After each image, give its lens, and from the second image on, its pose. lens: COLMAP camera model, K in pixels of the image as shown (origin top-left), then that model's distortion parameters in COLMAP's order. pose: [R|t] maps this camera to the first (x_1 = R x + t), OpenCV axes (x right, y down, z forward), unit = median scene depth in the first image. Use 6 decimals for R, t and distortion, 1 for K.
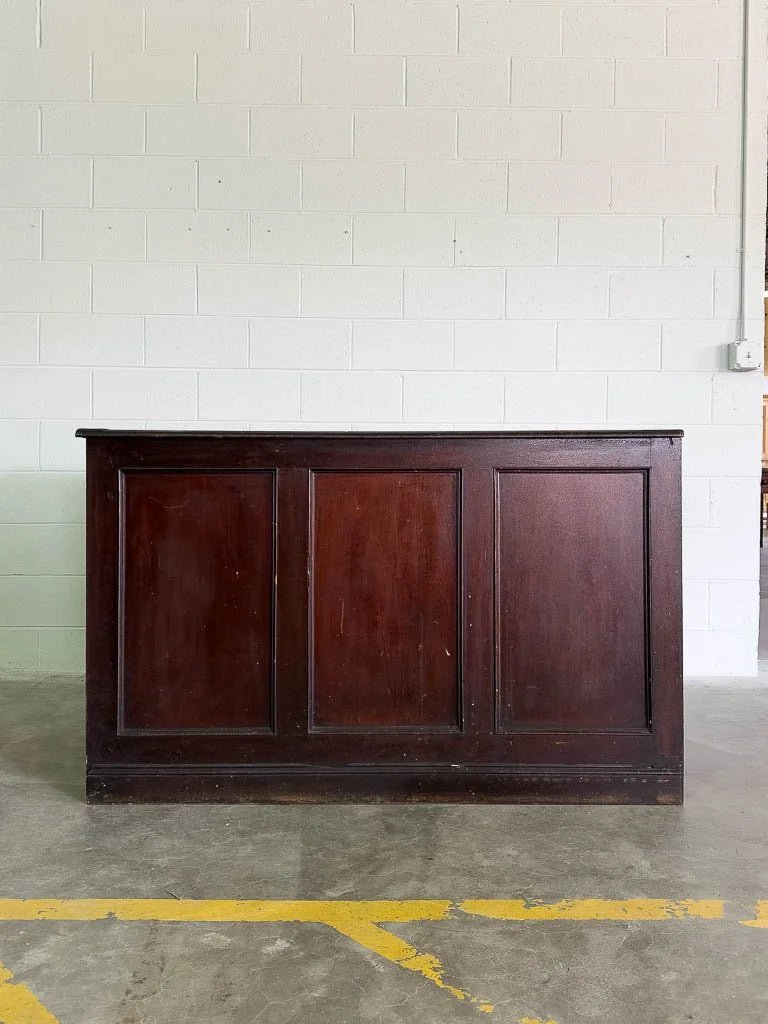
lens RADIAL K [[857.7, 0, 382.8], [0, 857.7, 440.7], [0, 0, 1]] dist [0.014286, -0.022673]
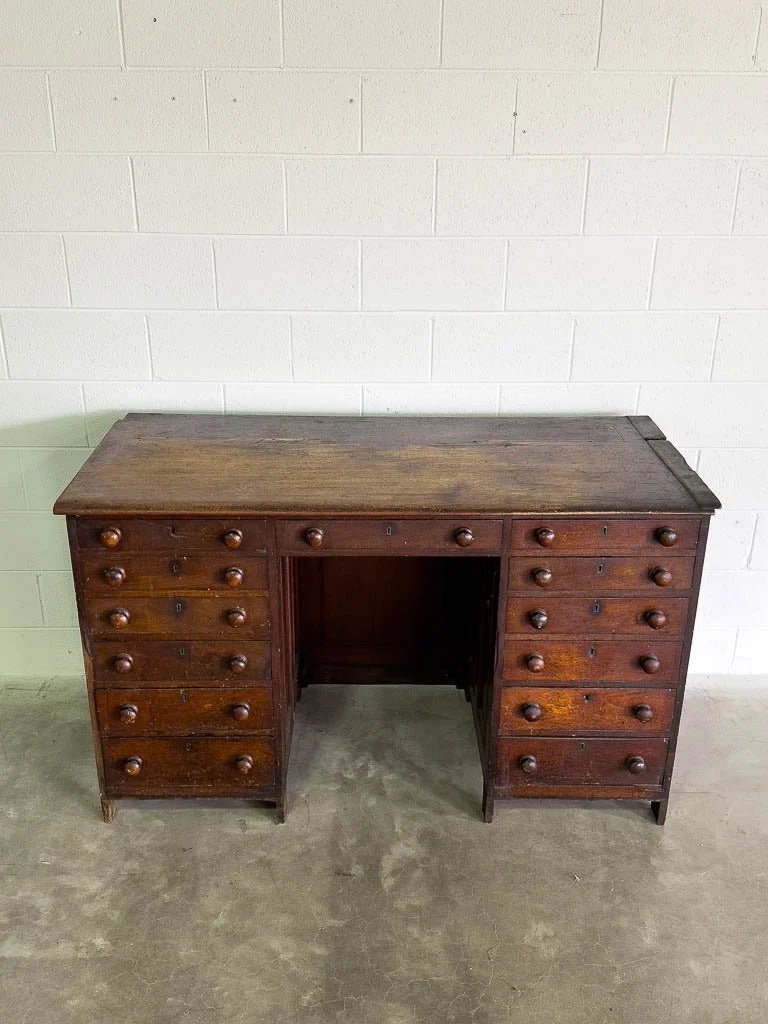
lens RADIAL K [[1054.1, 0, 385.8], [0, 1054.1, 504.7], [0, 0, 1]] dist [0.049696, 0.000000]
pose [[0.999993, -0.002075, 0.003177, -0.038776], [0.000599, 0.913040, 0.407870, -0.534224], [-0.003747, -0.407865, 0.913034, 0.257344]]
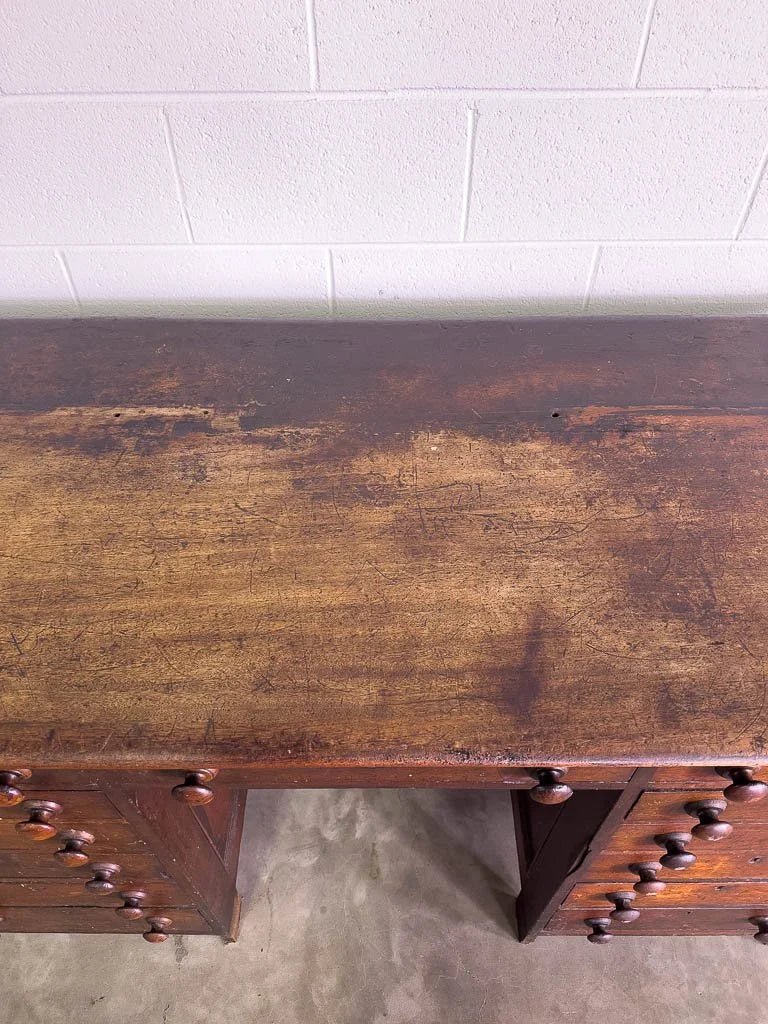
lens RADIAL K [[740.0, 0, 383.2], [0, 740.0, 524.5], [0, 0, 1]] dist [0.013725, -0.026684]
pose [[0.999848, -0.001705, -0.017348, -0.017303], [0.014498, 0.633914, 0.773268, -0.351401], [0.009678, -0.773402, 0.633842, 1.293081]]
